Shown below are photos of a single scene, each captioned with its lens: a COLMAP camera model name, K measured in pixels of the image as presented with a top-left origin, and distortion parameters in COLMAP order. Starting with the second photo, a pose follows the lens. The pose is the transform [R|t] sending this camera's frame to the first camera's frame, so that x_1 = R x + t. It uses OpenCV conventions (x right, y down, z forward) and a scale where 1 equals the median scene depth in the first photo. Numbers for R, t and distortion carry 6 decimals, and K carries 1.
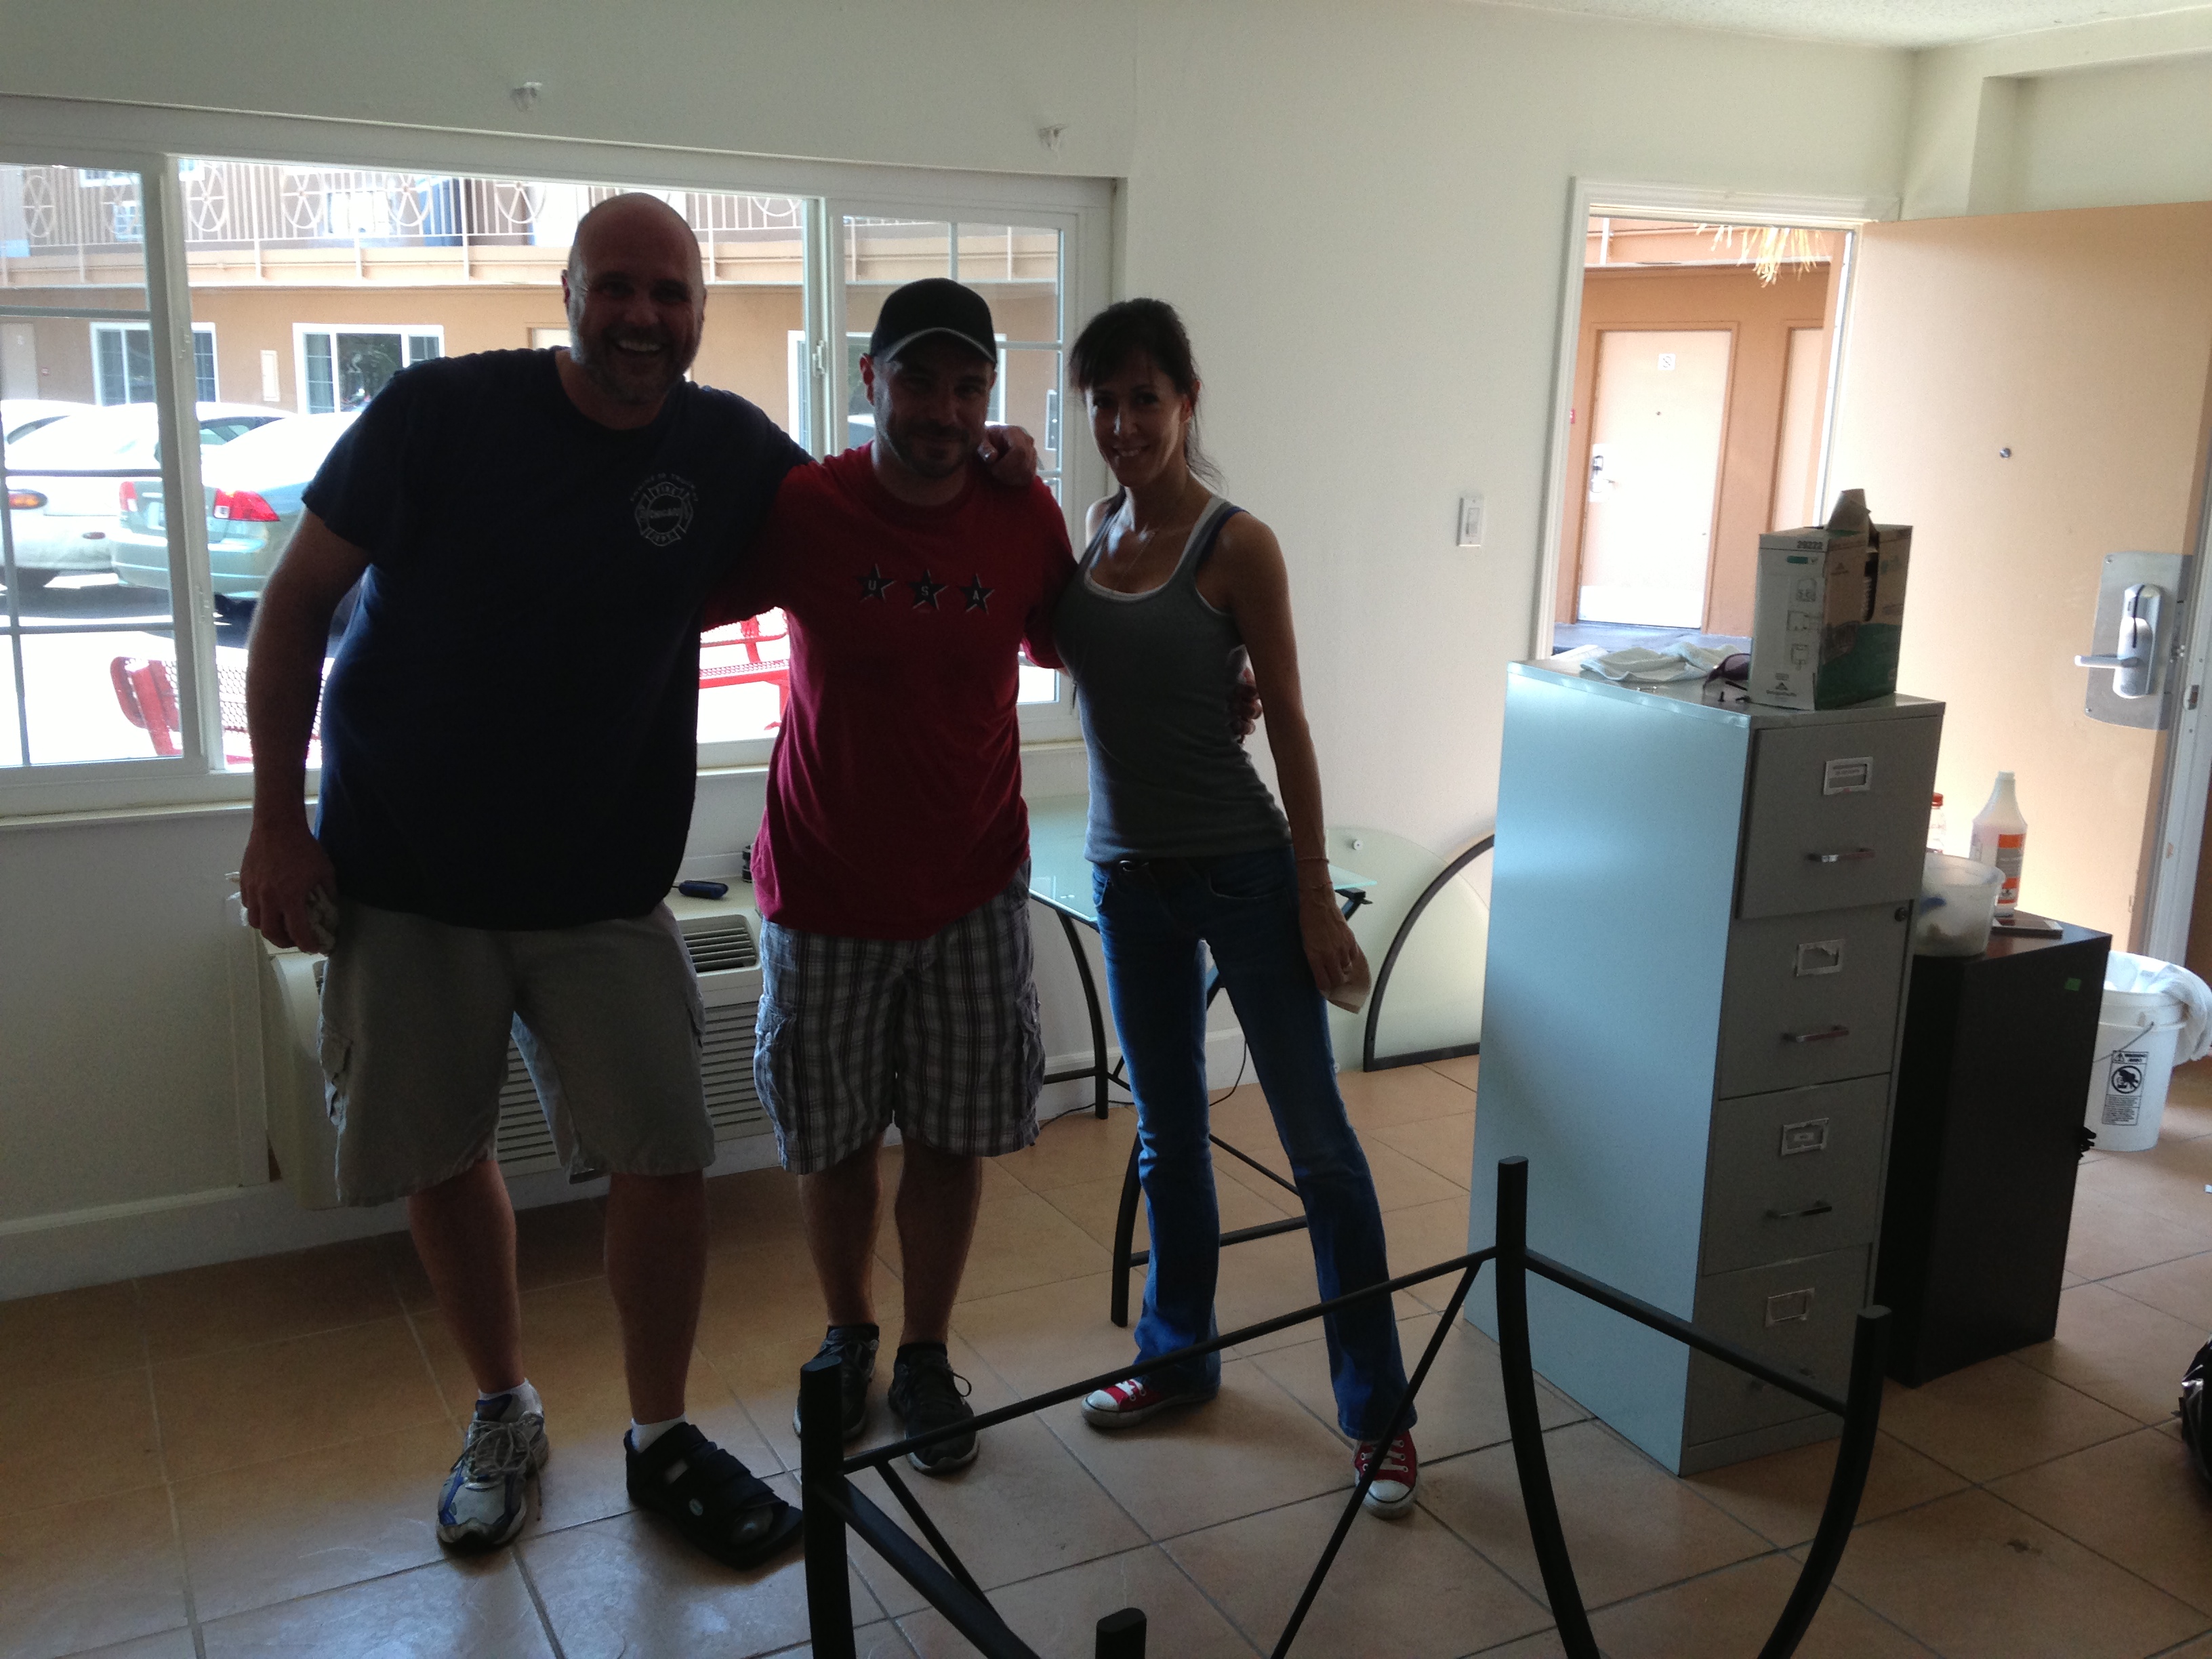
lens RADIAL K [[1900.1, 0, 1073.1], [0, 1900.1, 801.6], [0, 0, 1]] dist [0.192138, -0.297761]
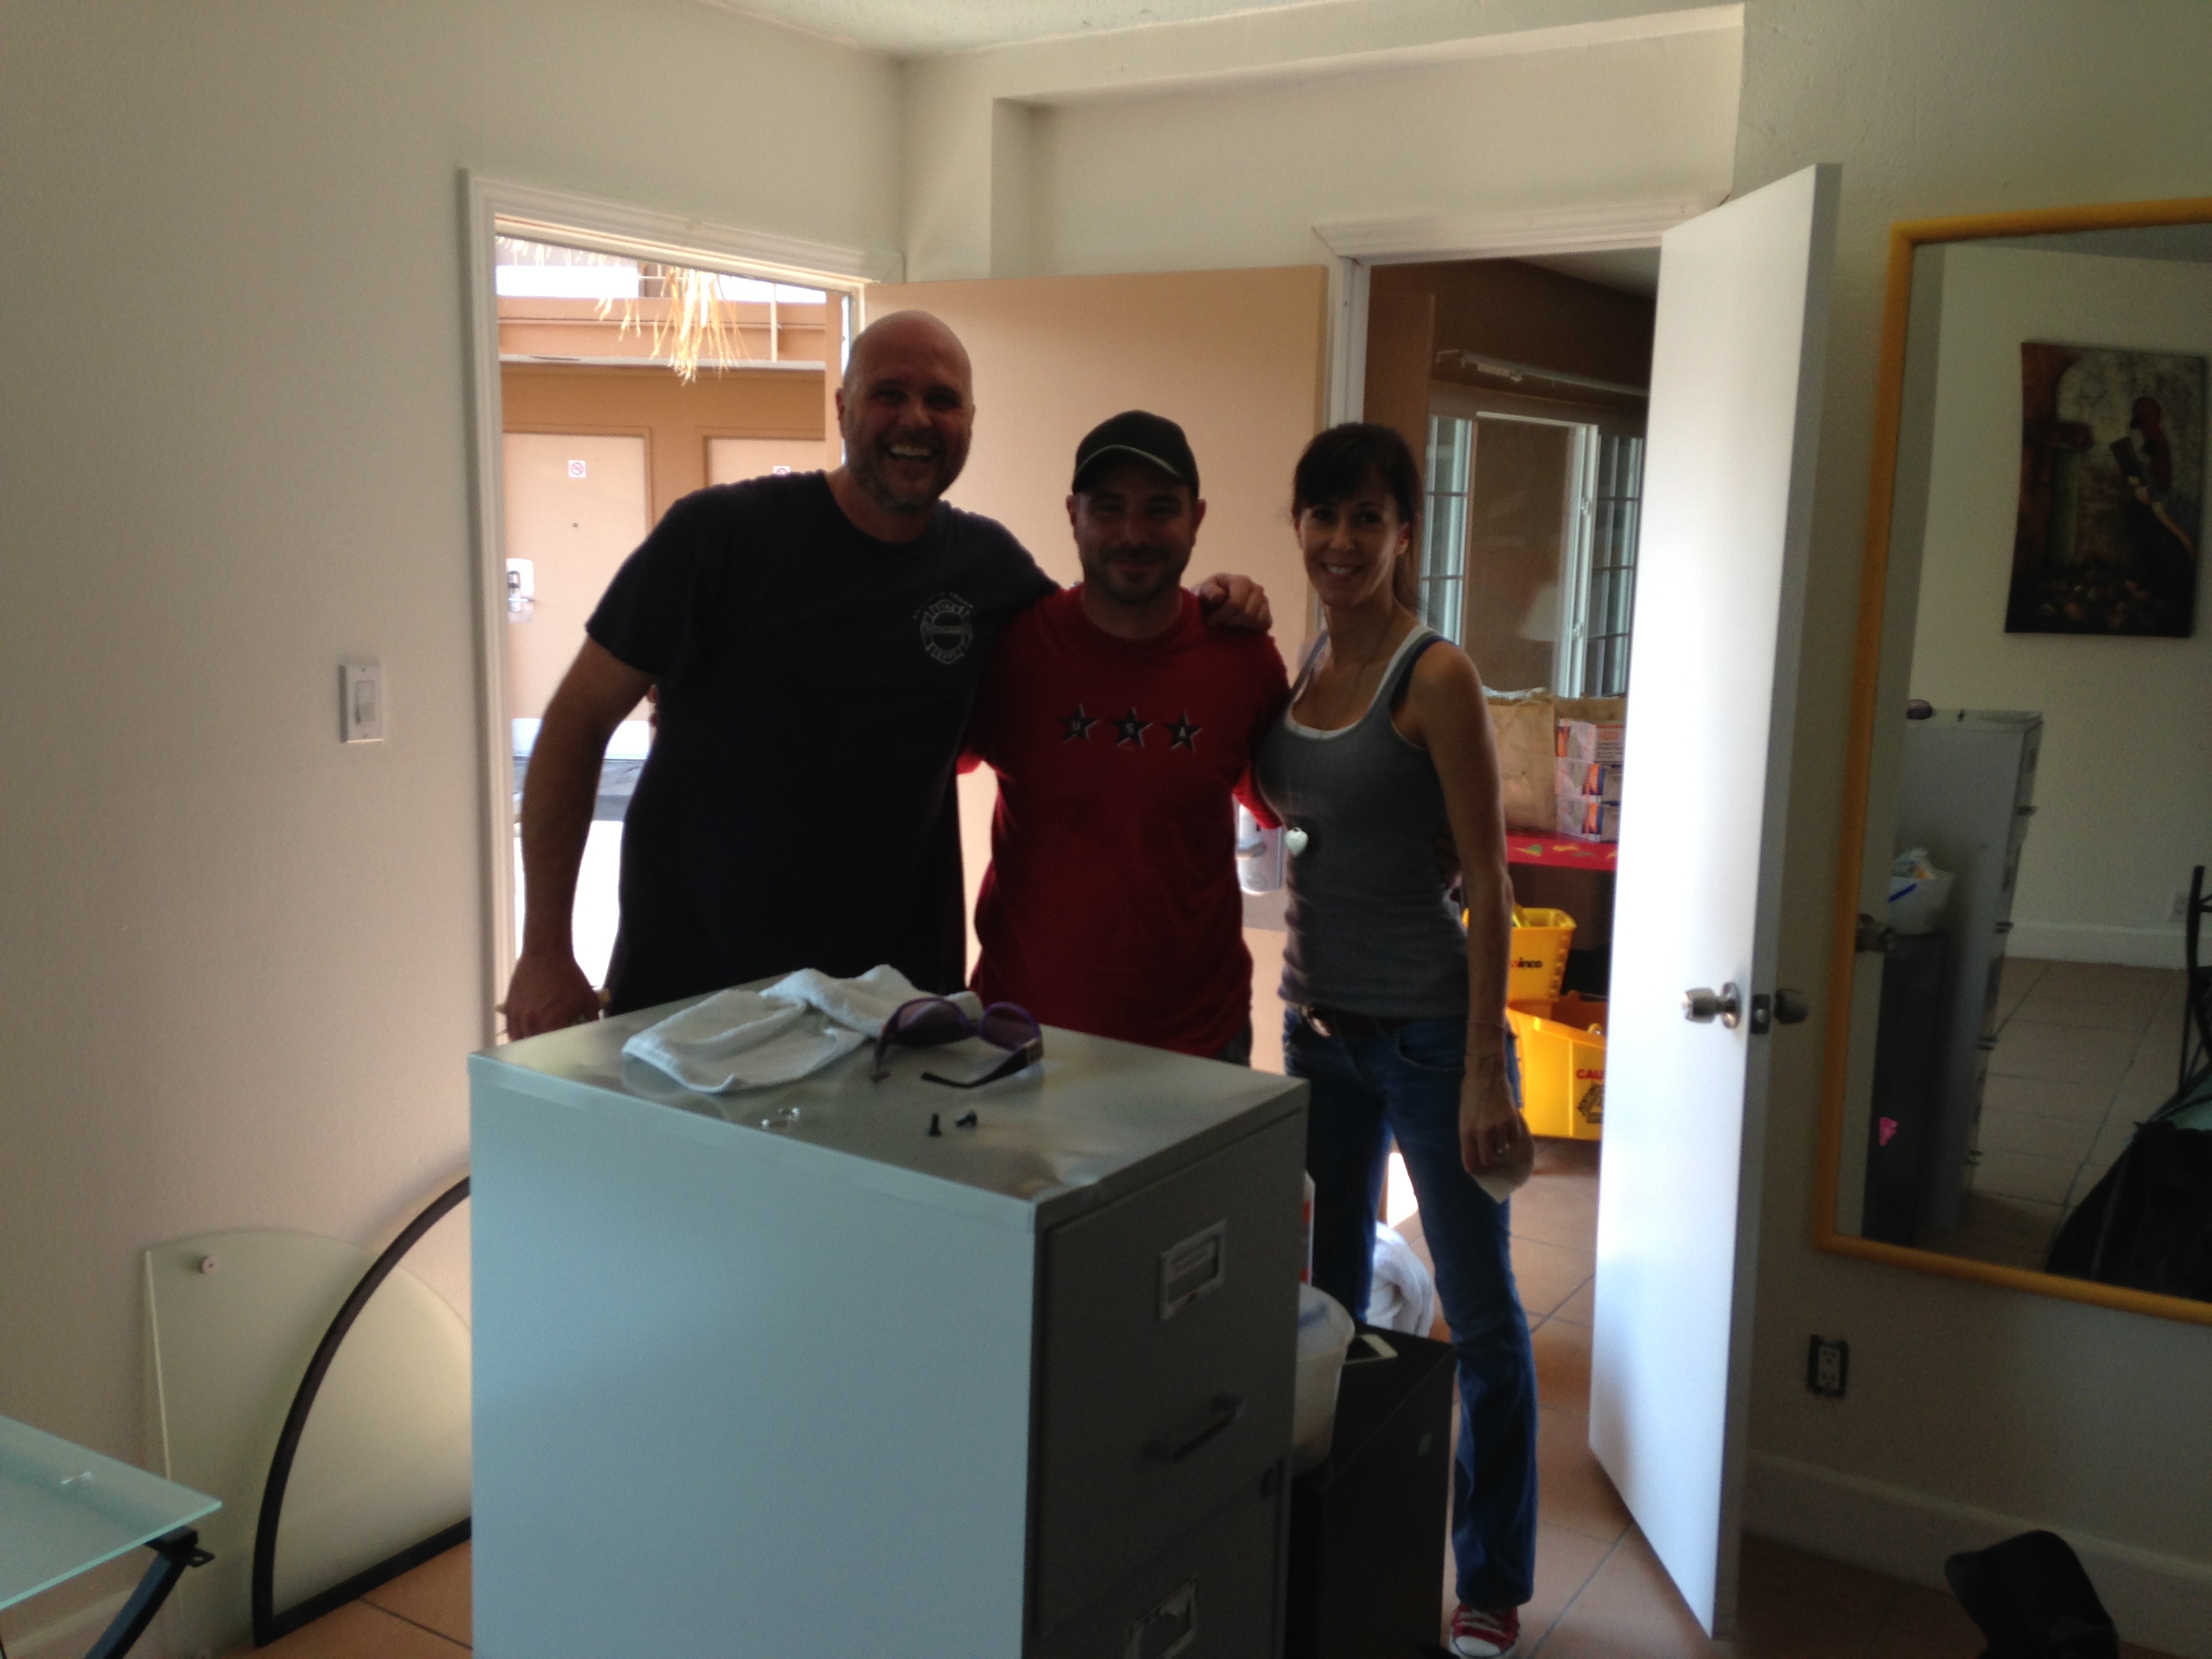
lens RADIAL K [[1900.1, 0, 1073.1], [0, 1900.1, 801.6], [0, 0, 1]] dist [0.192138, -0.297761]
pose [[0.852959, -0.078112, 0.516101, 0.077779], [0.105994, 0.994059, -0.024725, -0.073653], [-0.511104, 0.075793, 0.856171, 0.352965]]
